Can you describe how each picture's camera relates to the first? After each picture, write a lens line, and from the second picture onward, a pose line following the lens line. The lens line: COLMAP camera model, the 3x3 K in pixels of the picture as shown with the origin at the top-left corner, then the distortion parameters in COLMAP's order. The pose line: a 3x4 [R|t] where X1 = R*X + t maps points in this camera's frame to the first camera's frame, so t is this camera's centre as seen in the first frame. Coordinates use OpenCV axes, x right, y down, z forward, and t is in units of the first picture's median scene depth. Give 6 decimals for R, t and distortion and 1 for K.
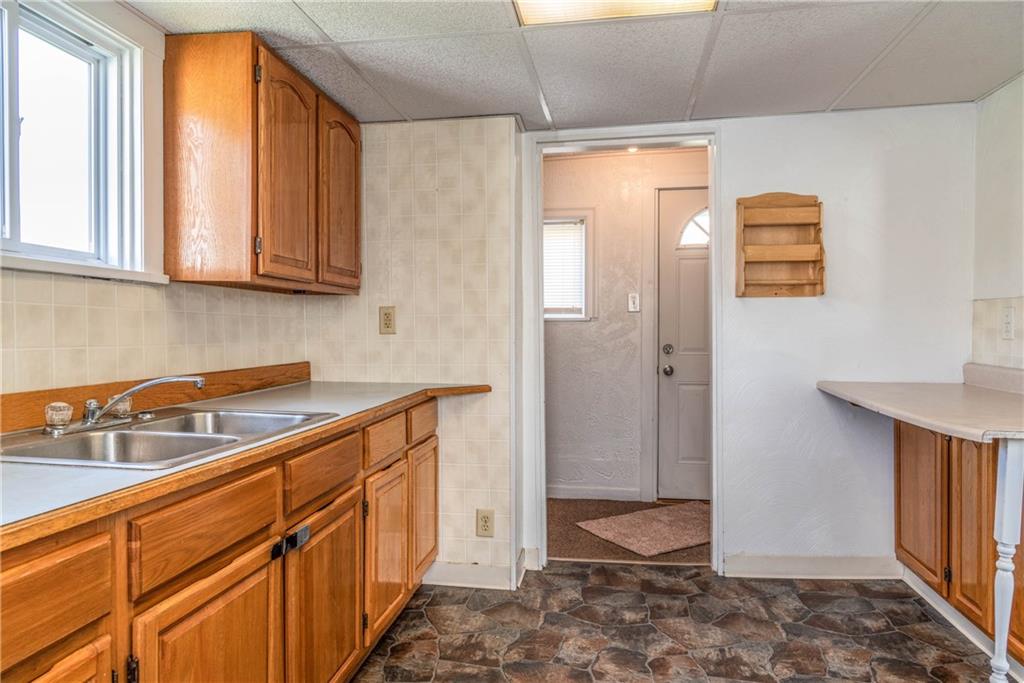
lens RADIAL K [[679.0, 0, 511.3], [0, 679.0, 348.1], [0, 0, 1]] dist [0.004980, -0.026133]
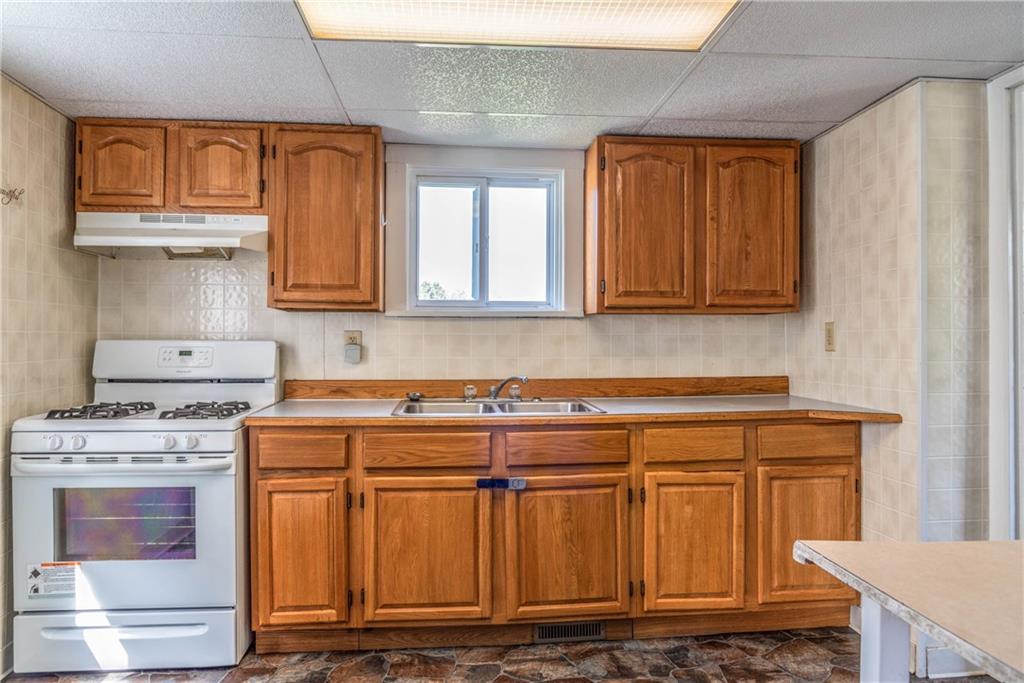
lens RADIAL K [[679.0, 0, 510.4], [0, 679.0, 346.7], [0, 0, 1]] dist [0.004980, -0.026133]
pose [[0.236730, 0.006555, -0.971553, 0.757824], [-0.022423, 0.999748, 0.001281, -0.021573], [0.971317, 0.021482, 0.236818, 0.398415]]
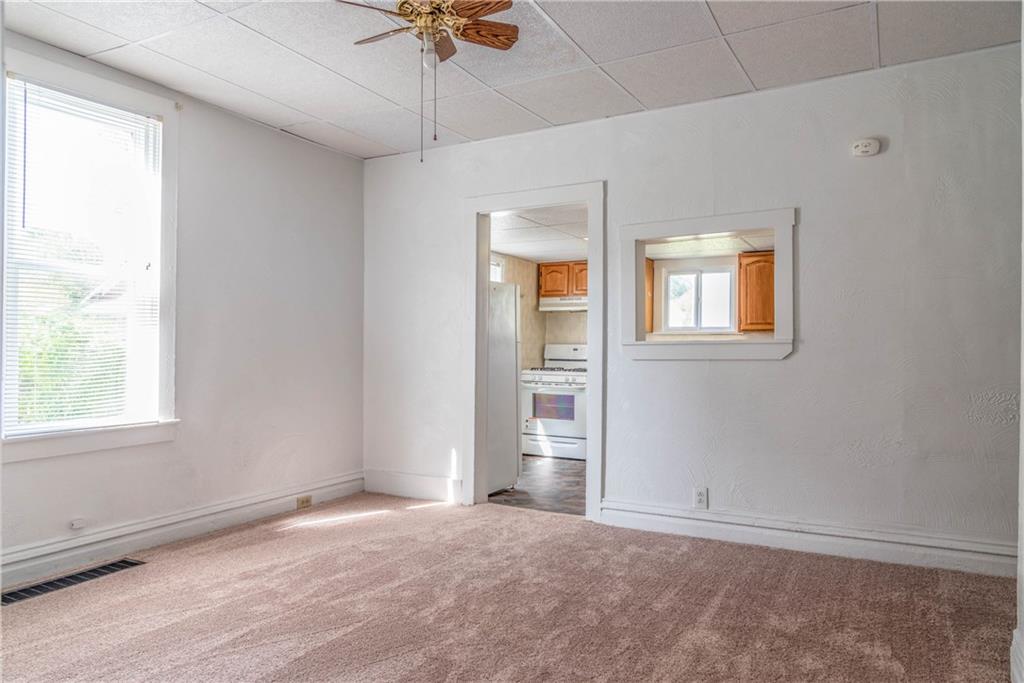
lens RADIAL K [[679.0, 0, 511.7], [0, 679.0, 345.1], [0, 0, 1]] dist [0.004980, -0.026133]
pose [[-0.356115, -0.011746, -0.934368, 2.343225], [-0.031104, 0.999516, -0.000710, -0.005627], [0.933924, 0.028809, -0.356308, 0.921108]]
